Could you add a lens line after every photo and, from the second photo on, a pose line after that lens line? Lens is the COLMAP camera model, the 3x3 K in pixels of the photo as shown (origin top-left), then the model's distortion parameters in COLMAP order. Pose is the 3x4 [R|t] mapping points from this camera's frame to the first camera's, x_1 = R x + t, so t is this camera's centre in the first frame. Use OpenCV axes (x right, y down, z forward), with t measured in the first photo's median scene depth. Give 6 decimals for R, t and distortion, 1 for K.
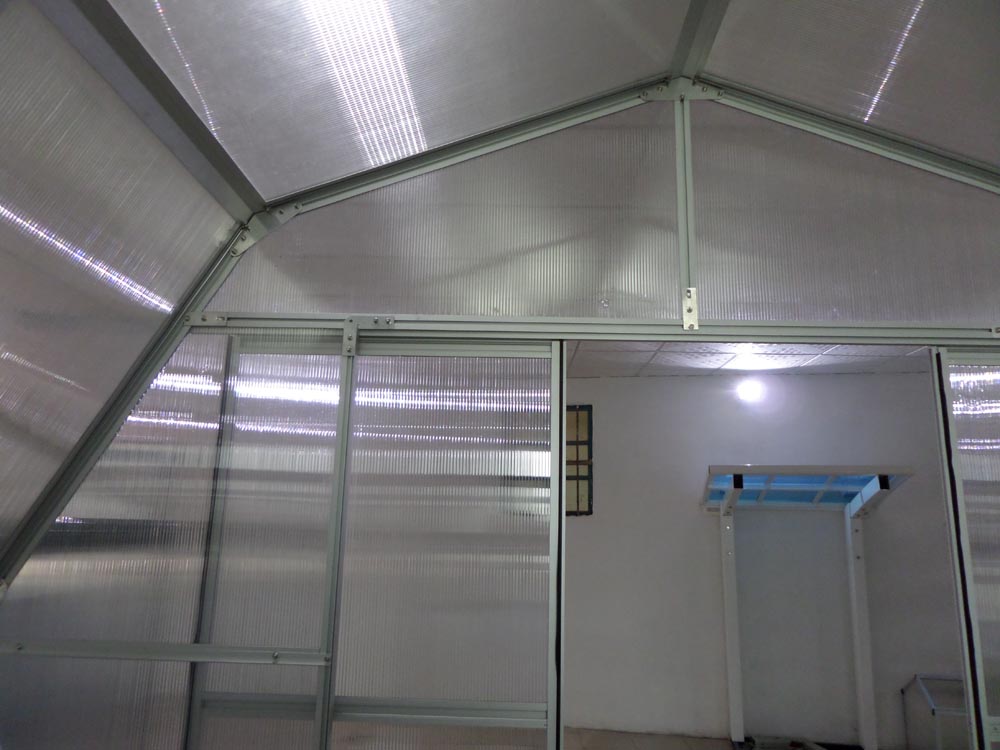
lens RADIAL K [[730.9, 0, 500.0], [0, 730.9, 375.0], [0, 0, 1]] dist [0.001023, 0.001525]
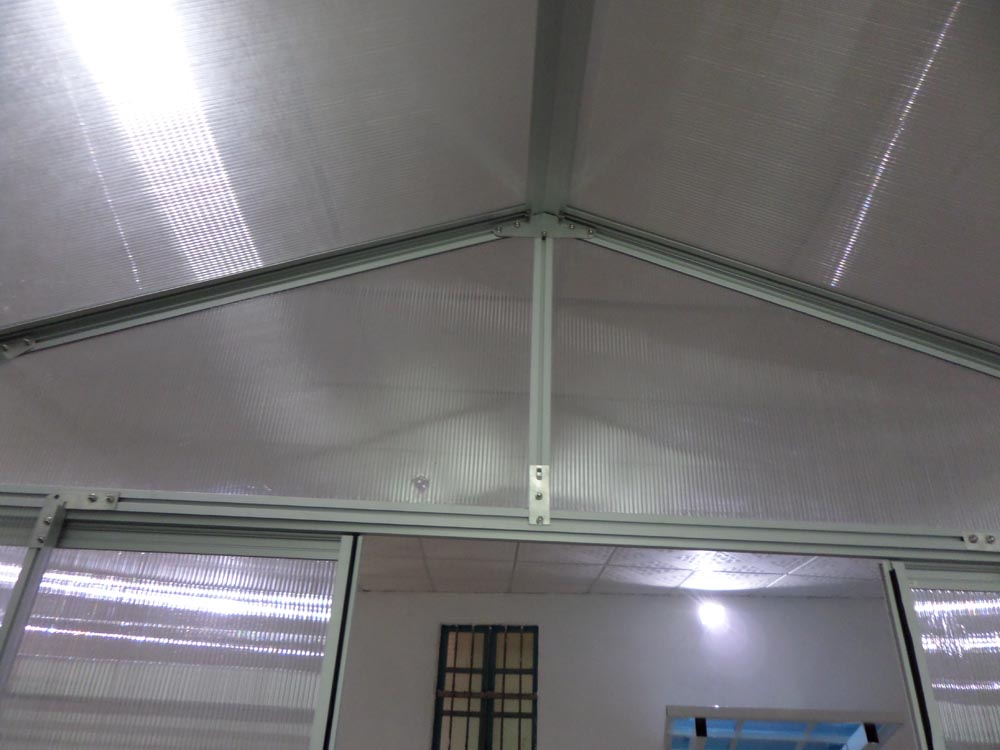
lens RADIAL K [[730.9, 0, 500.0], [0, 730.9, 375.0], [0, 0, 1]] dist [0.001023, 0.001525]
pose [[0.999034, 0.036649, 0.024251, 0.078930], [-0.028367, 0.959267, -0.281075, -0.000560], [-0.033564, 0.280115, 0.959379, 0.113535]]
